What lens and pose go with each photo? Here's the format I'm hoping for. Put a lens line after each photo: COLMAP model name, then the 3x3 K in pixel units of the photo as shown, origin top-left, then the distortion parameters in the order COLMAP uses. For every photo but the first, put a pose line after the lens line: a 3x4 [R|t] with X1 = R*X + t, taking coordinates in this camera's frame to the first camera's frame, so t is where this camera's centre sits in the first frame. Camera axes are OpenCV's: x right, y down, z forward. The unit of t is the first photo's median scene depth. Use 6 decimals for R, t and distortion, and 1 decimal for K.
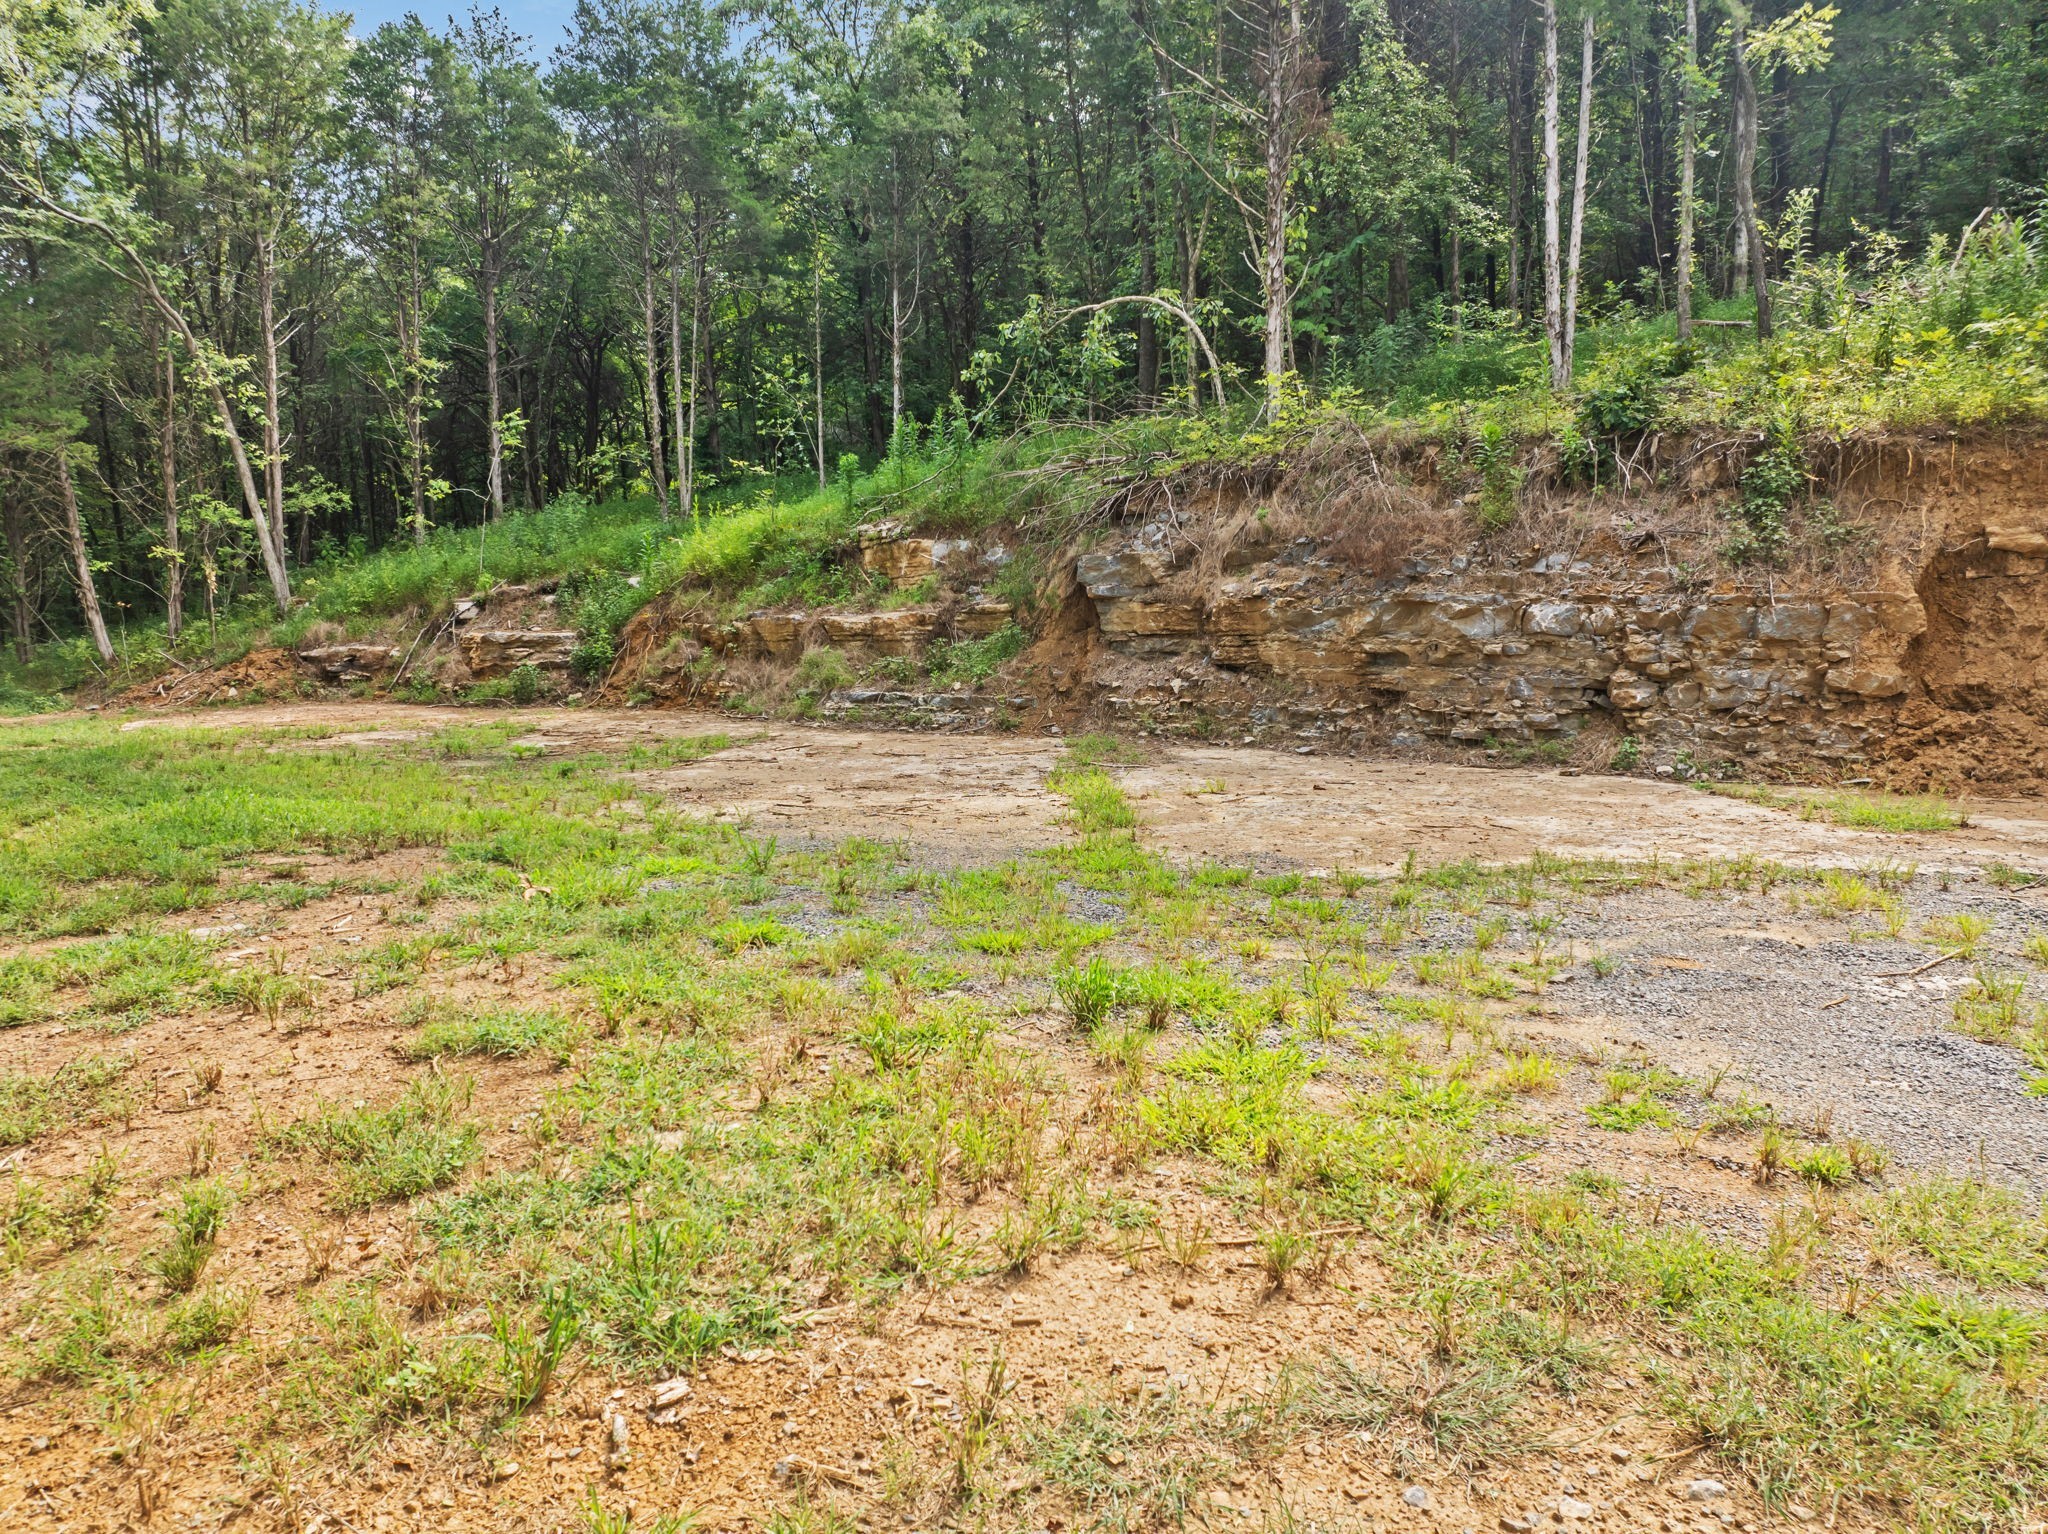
lens RADIAL K [[1453.6, 0, 1025.1], [0, 1453.6, 775.6], [0, 0, 1]] dist [-0.055110, 0.027217]
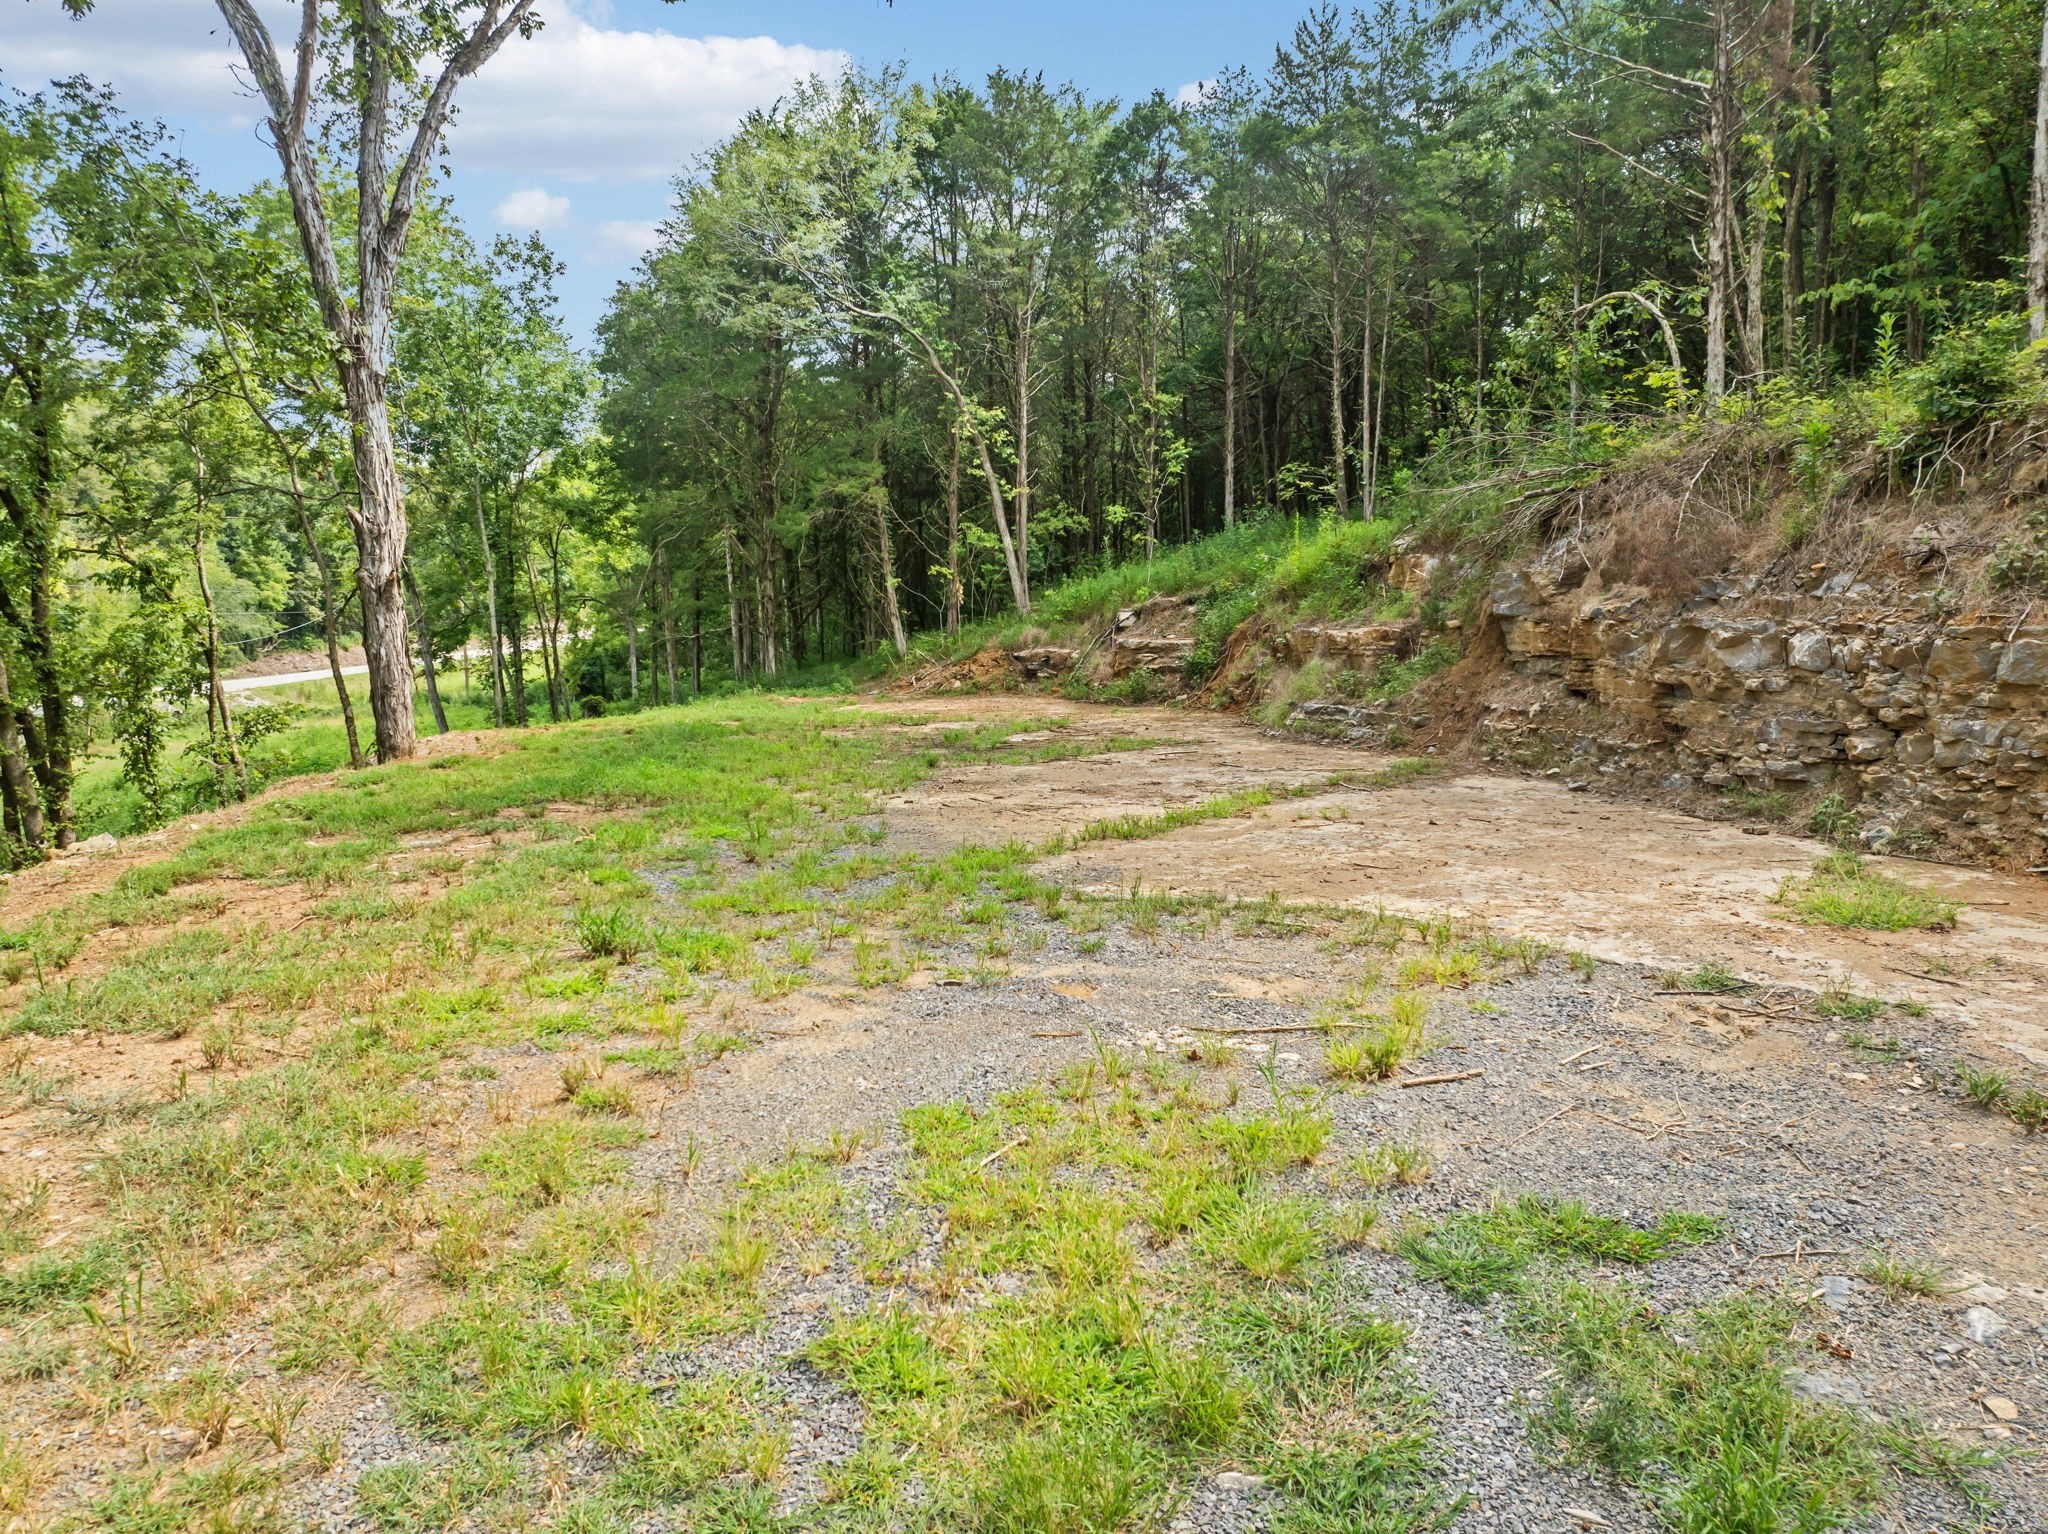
lens RADIAL K [[1453.6, 0, 1025.1], [0, 1453.6, 775.6], [0, 0, 1]] dist [-0.055110, 0.027217]
pose [[0.810110, 0.062712, -0.582915, 0.428748], [-0.060711, 0.997891, 0.022983, -0.023108], [0.583126, 0.016771, 0.812208, 0.036922]]
